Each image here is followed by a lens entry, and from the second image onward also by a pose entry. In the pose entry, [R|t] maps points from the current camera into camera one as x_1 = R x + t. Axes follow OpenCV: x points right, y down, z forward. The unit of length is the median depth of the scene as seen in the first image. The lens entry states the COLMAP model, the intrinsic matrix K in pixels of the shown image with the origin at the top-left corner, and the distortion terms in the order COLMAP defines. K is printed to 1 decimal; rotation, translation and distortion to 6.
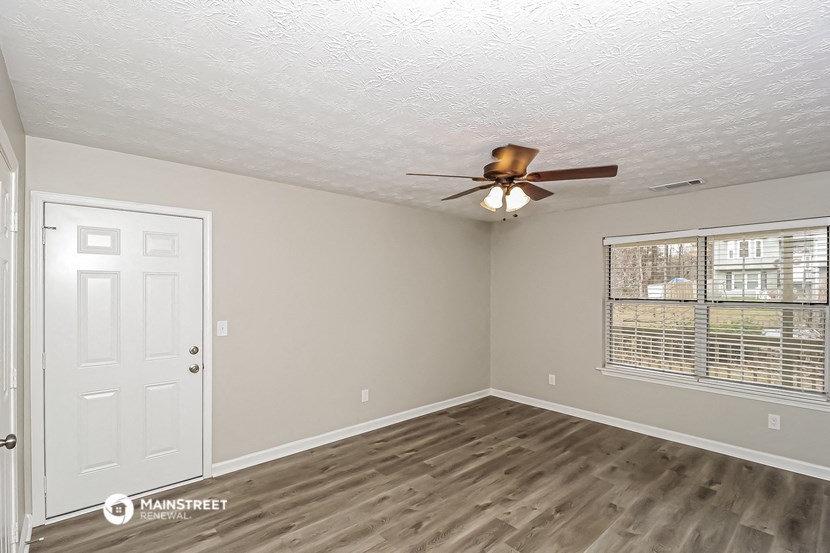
lens RADIAL K [[386.5, 0, 414.8], [0, 386.5, 283.5], [0, 0, 1]] dist [-0.007266, -0.004046]
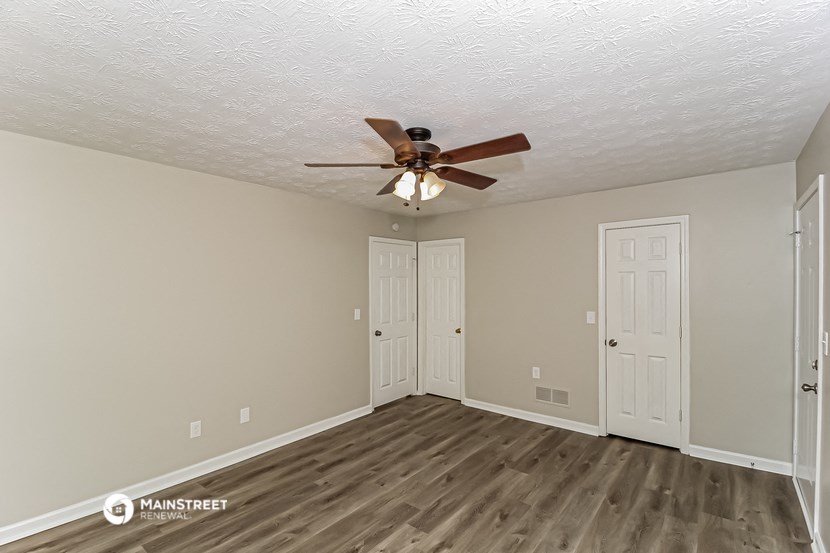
lens RADIAL K [[386.5, 0, 415.0], [0, 386.5, 281.1], [0, 0, 1]] dist [-0.007266, -0.004046]
pose [[-0.986134, 0.002989, -0.165923, 0.409232], [0.005584, 0.999869, -0.015178, 0.017319], [0.165856, -0.015894, -0.986022, 1.991910]]
